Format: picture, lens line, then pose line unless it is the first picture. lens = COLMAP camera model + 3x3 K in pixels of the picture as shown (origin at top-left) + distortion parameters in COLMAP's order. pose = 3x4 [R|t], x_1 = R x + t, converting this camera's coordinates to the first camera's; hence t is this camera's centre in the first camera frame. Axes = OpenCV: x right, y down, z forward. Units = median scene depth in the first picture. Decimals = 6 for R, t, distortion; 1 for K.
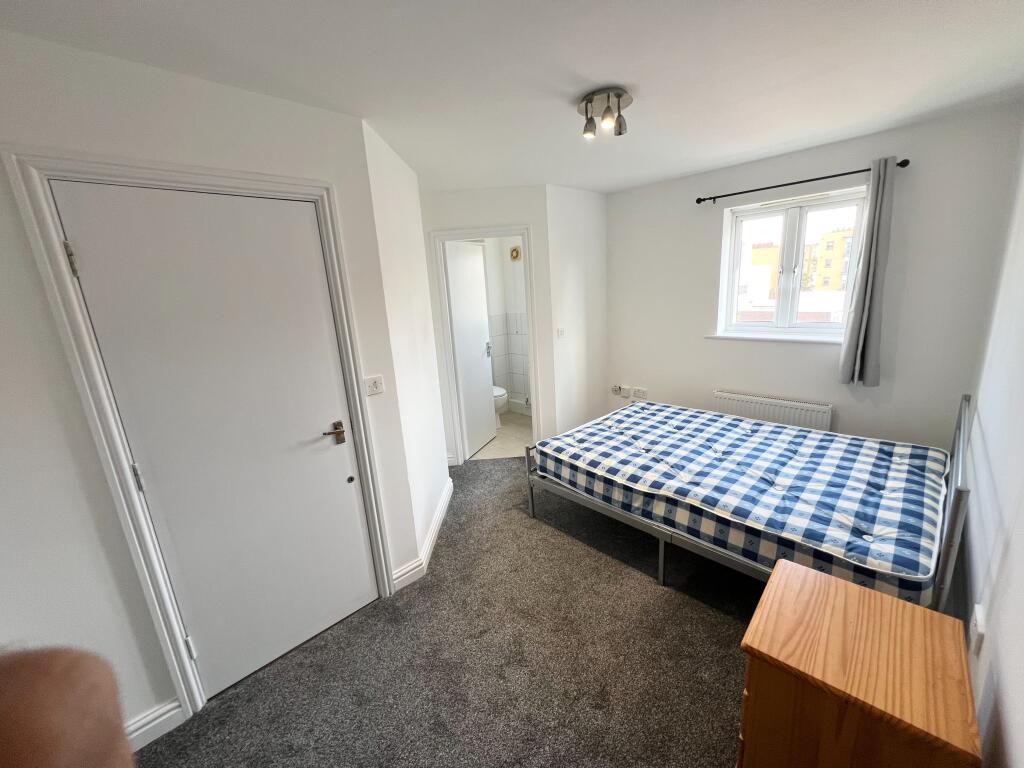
lens RADIAL K [[406.8, 0, 513.6], [0, 406.8, 382.8], [0, 0, 1]] dist [-0.002517, -0.000158]
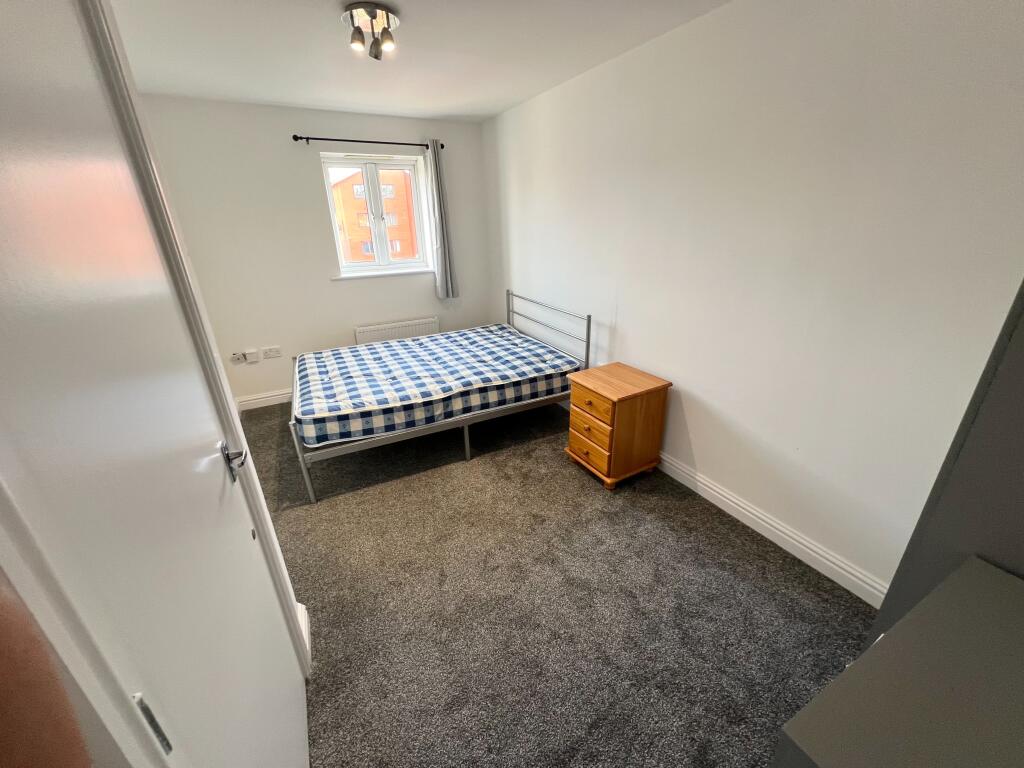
lens RADIAL K [[406.8, 0, 511.9], [0, 406.8, 383.0], [0, 0, 1]] dist [-0.002517, -0.000158]
pose [[0.292810, -0.308087, 0.905177, -0.590914], [0.228035, 0.941853, 0.246805, -0.019785], [-0.928581, 0.134144, 0.346039, 0.334722]]
